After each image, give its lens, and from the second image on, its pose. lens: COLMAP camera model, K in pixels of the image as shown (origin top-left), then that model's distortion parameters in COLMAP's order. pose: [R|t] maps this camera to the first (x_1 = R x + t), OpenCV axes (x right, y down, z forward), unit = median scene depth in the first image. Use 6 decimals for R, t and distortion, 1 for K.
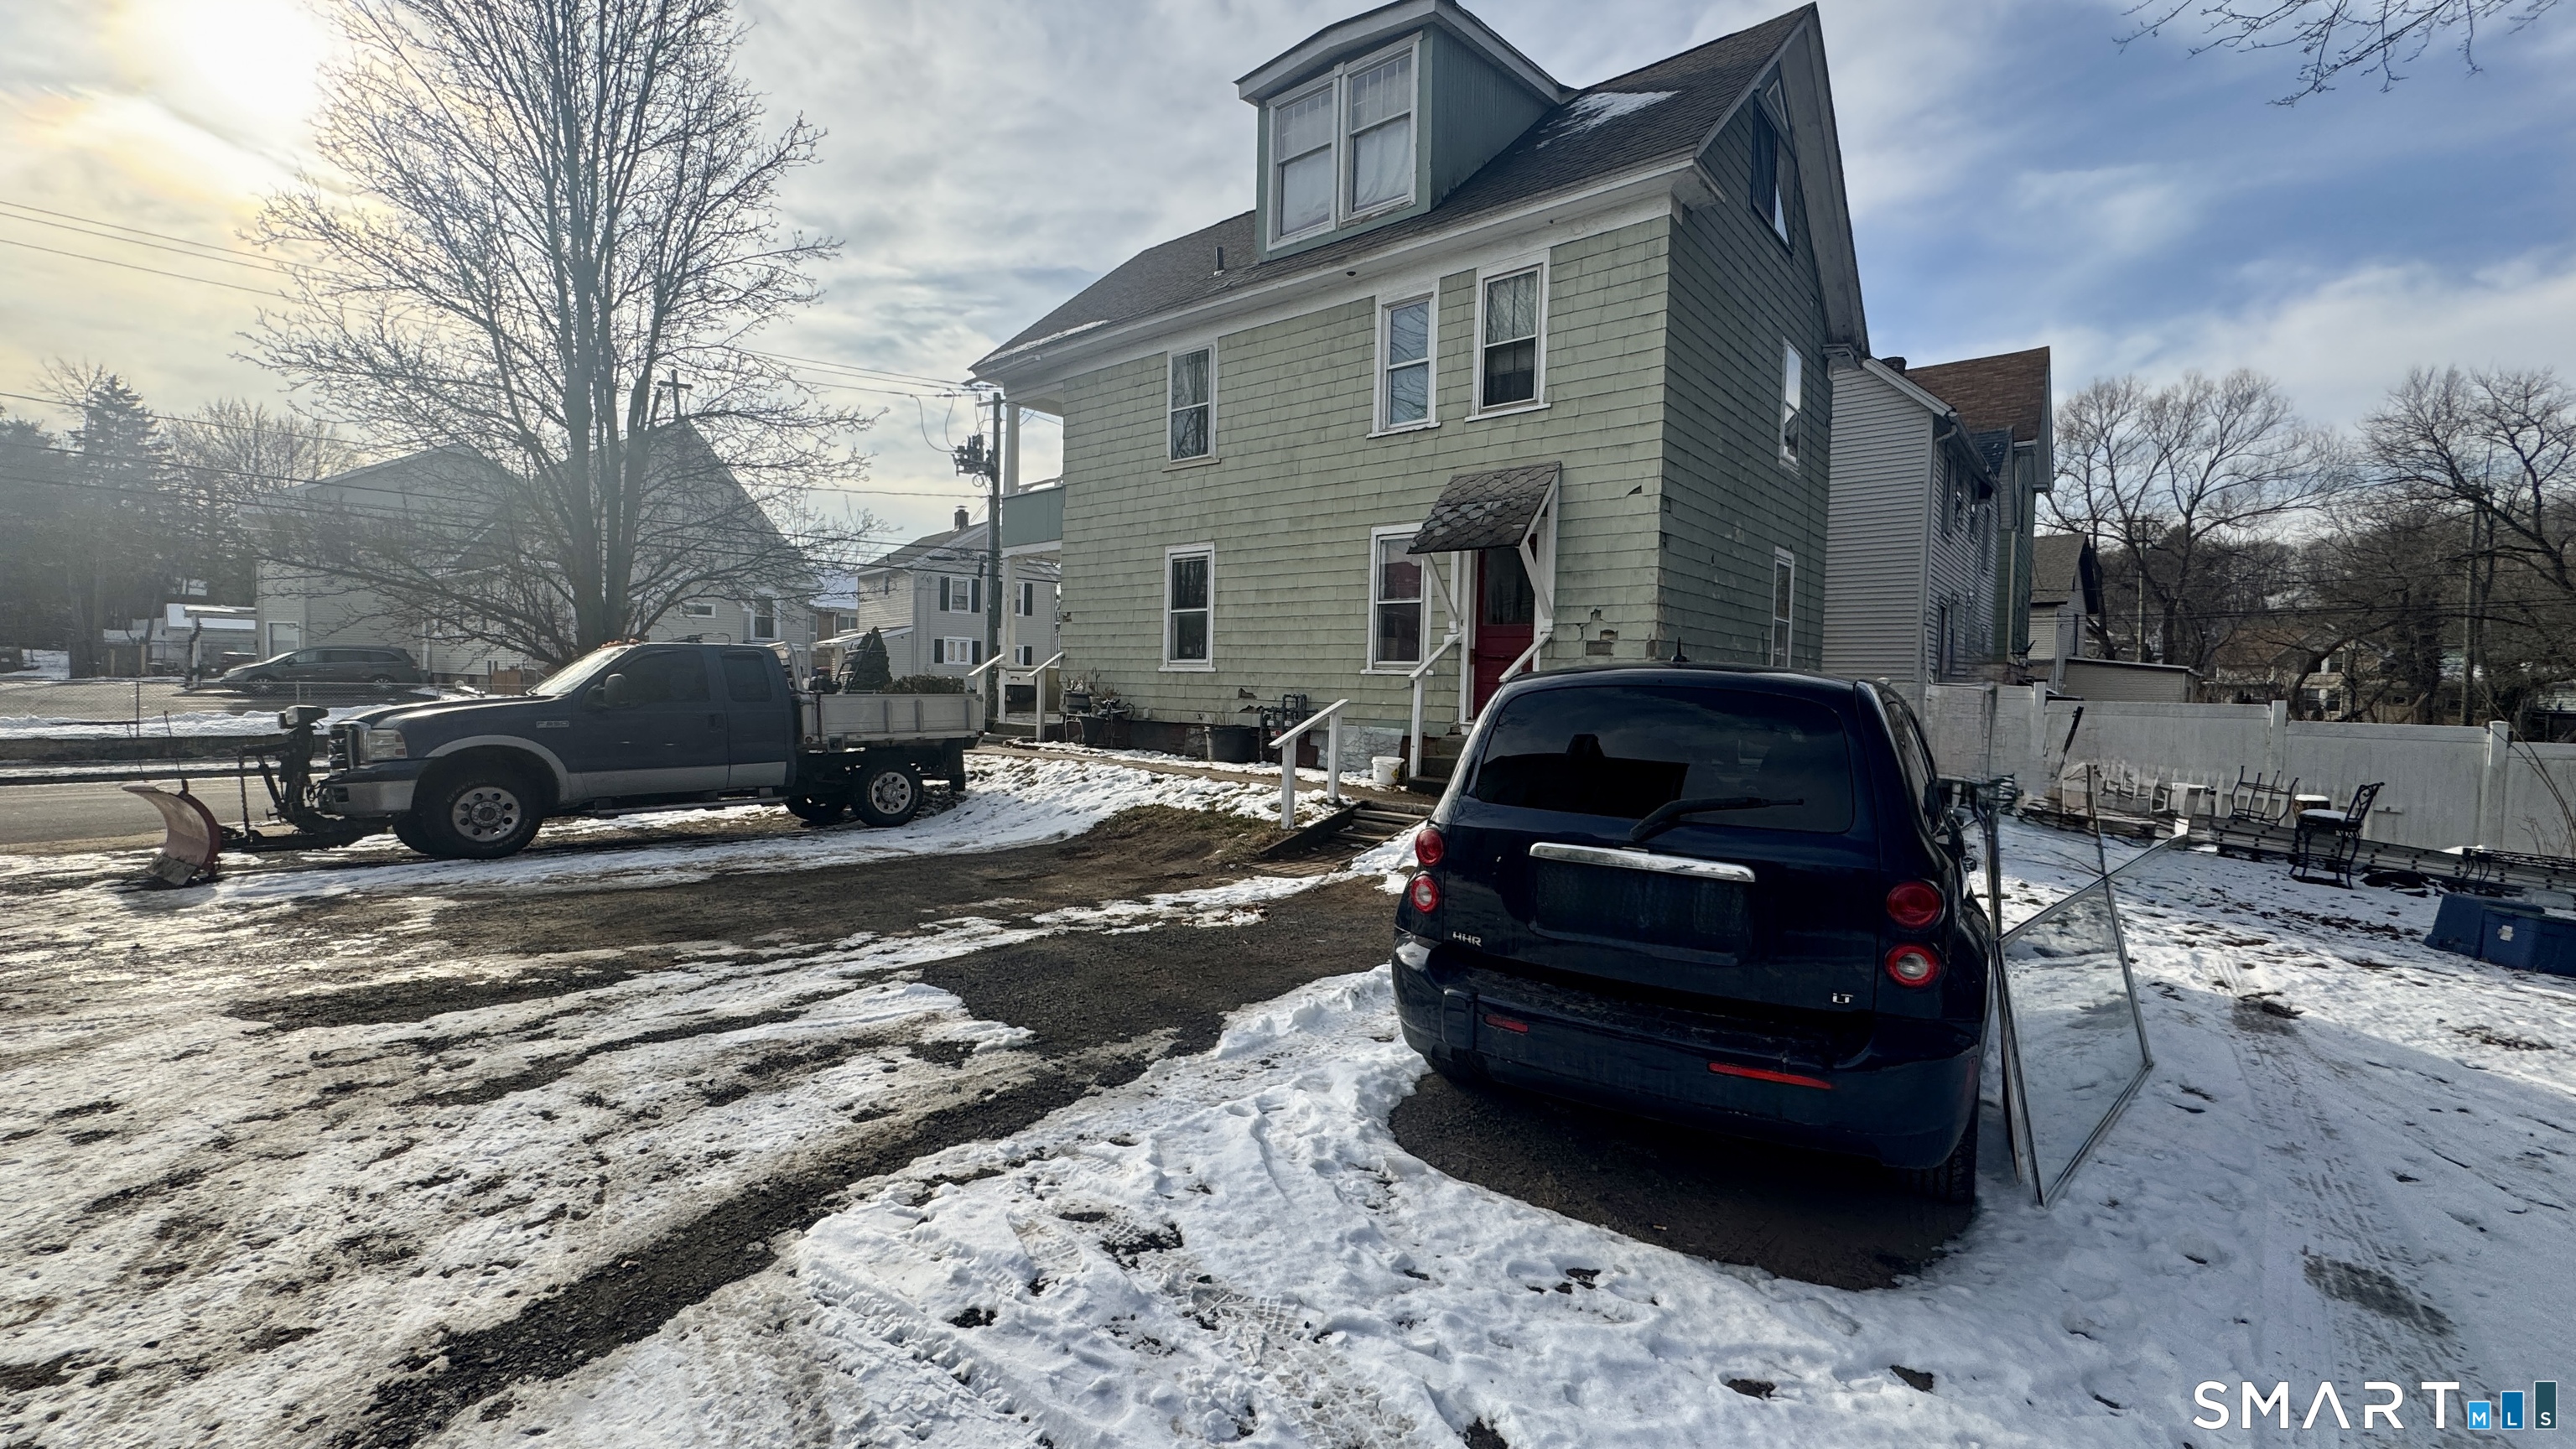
lens RADIAL K [[1024.4, 0, 1288.0], [0, 1024.4, 724.5], [0, 0, 1]] dist [-0.001826, -0.000197]
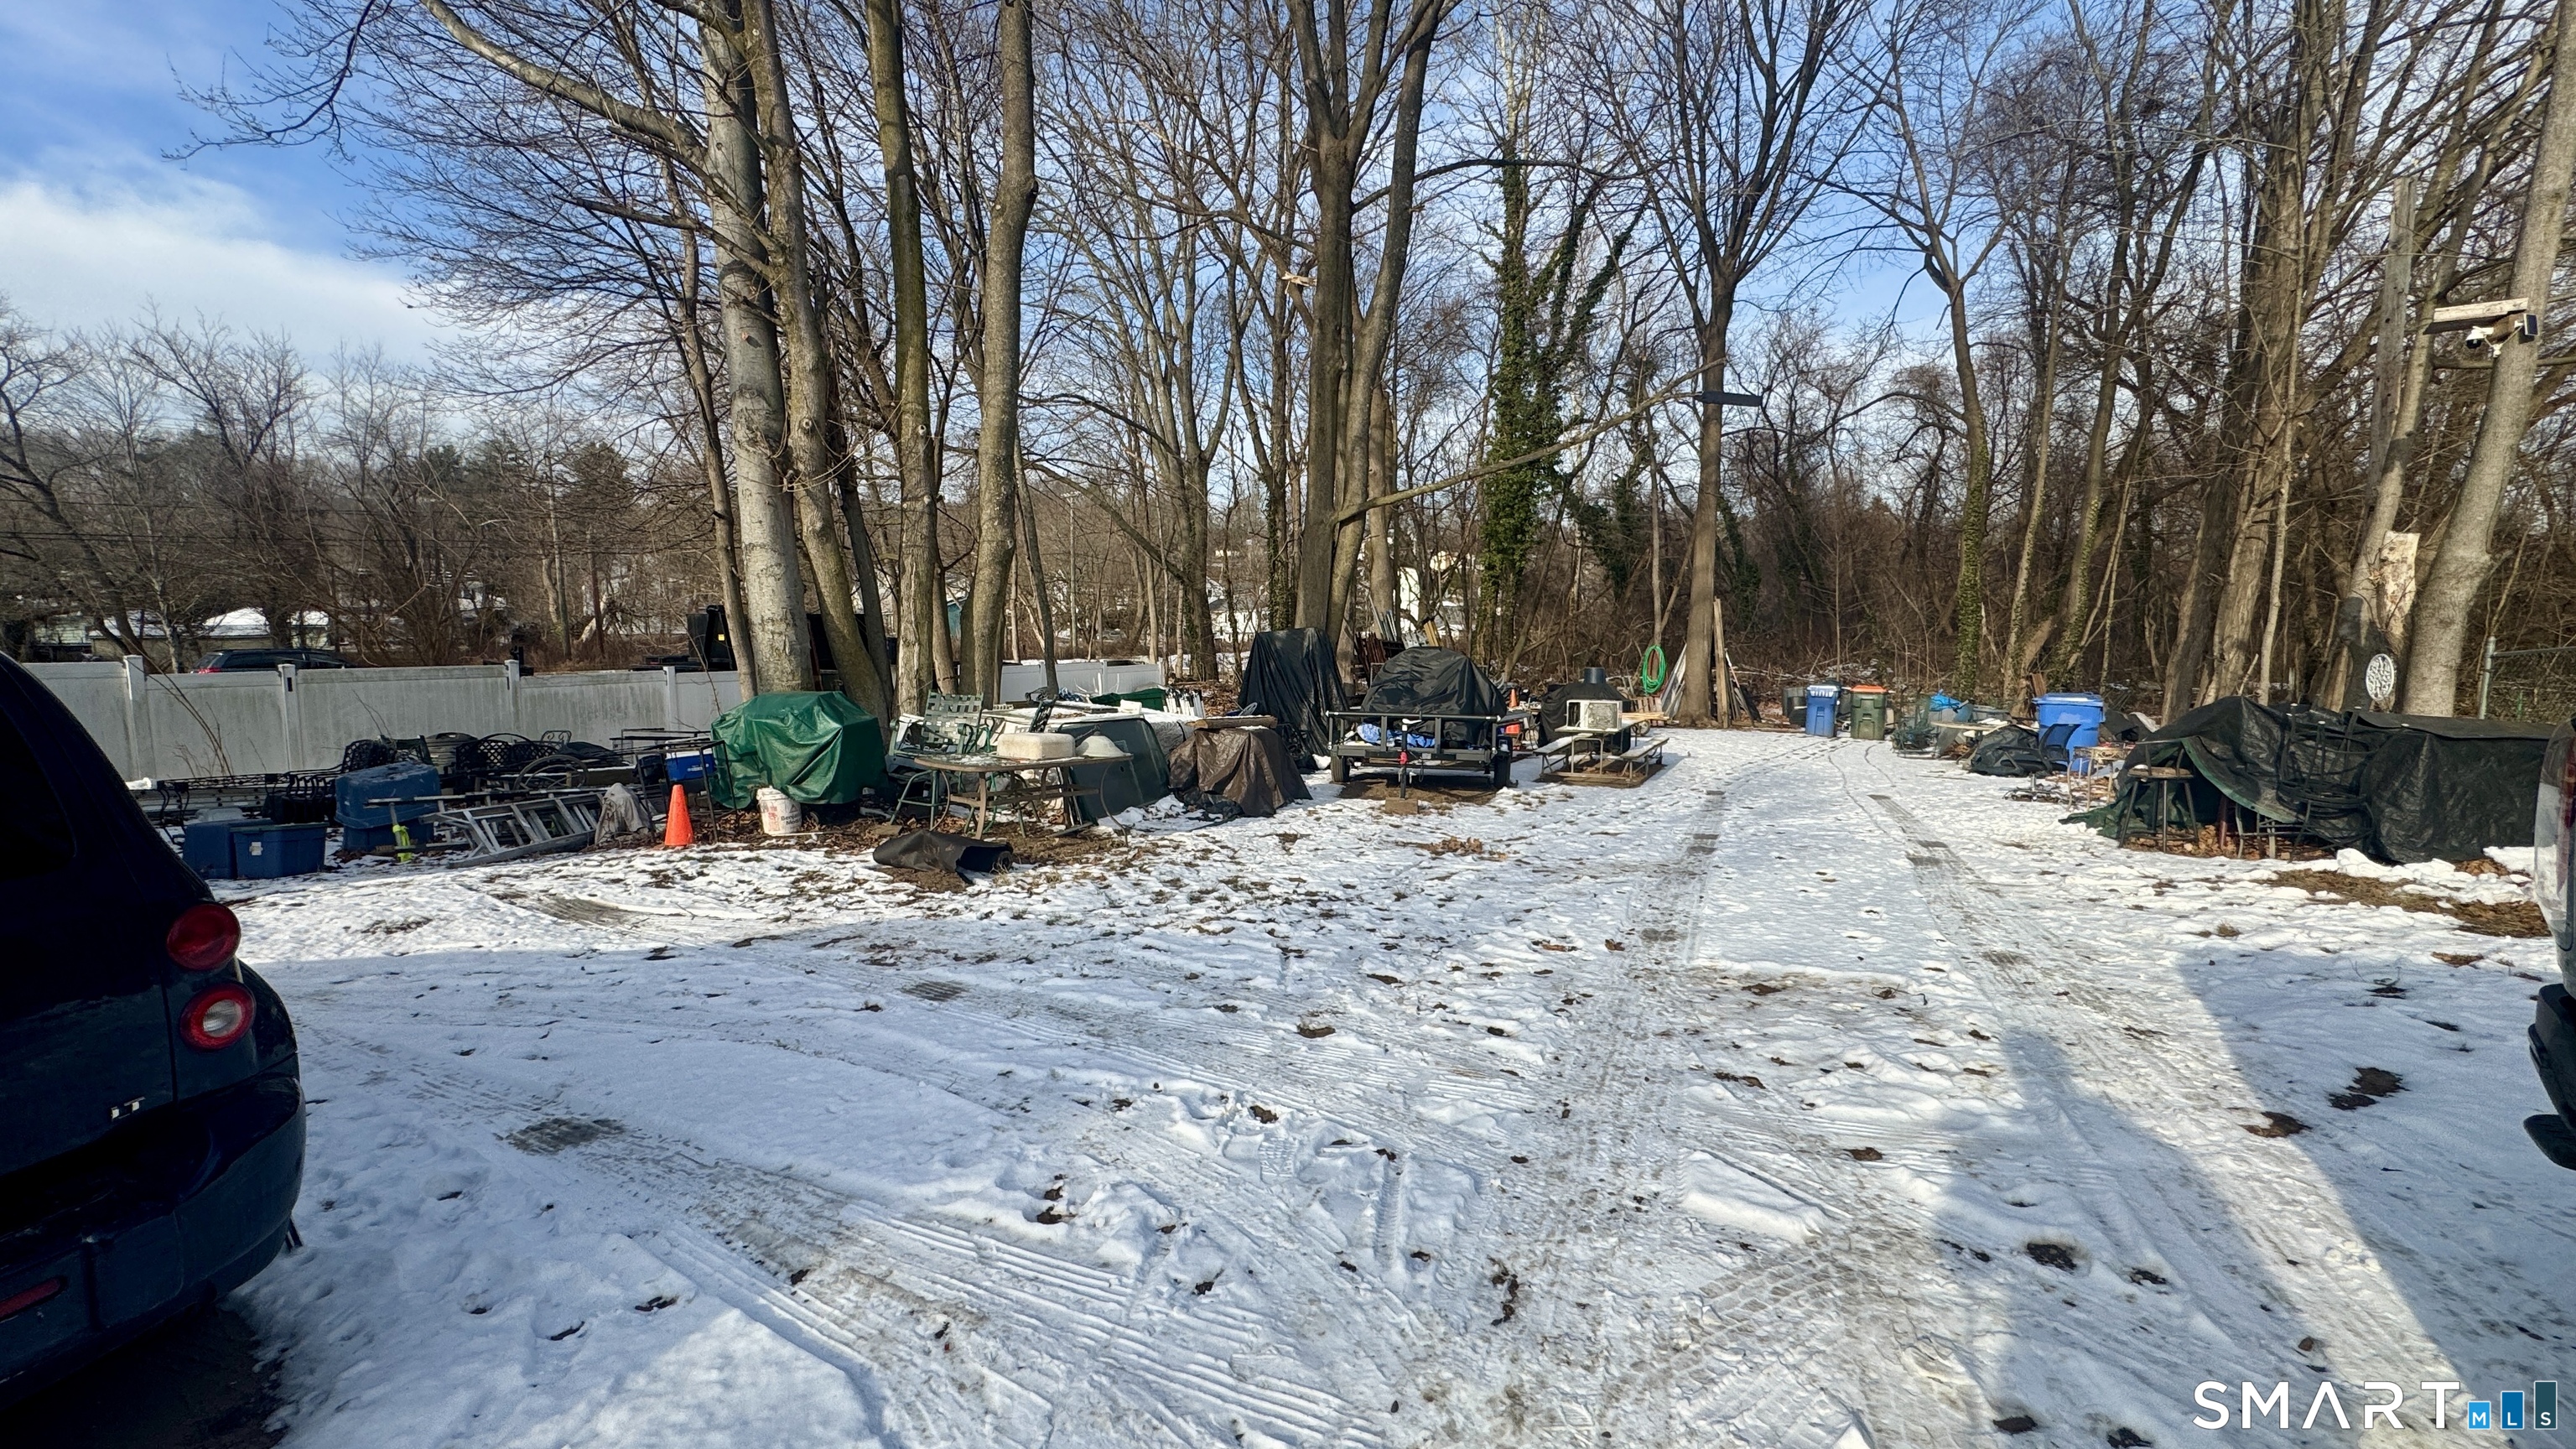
lens RADIAL K [[1024.4, 0, 1288.0], [0, 1024.4, 724.5], [0, 0, 1]] dist [-0.001826, -0.000197]
pose [[-0.218539, -0.098957, 0.970798, -0.145896], [0.035448, 0.993383, 0.109239, -0.011678], [-0.975184, 0.058286, -0.213585, 0.251932]]
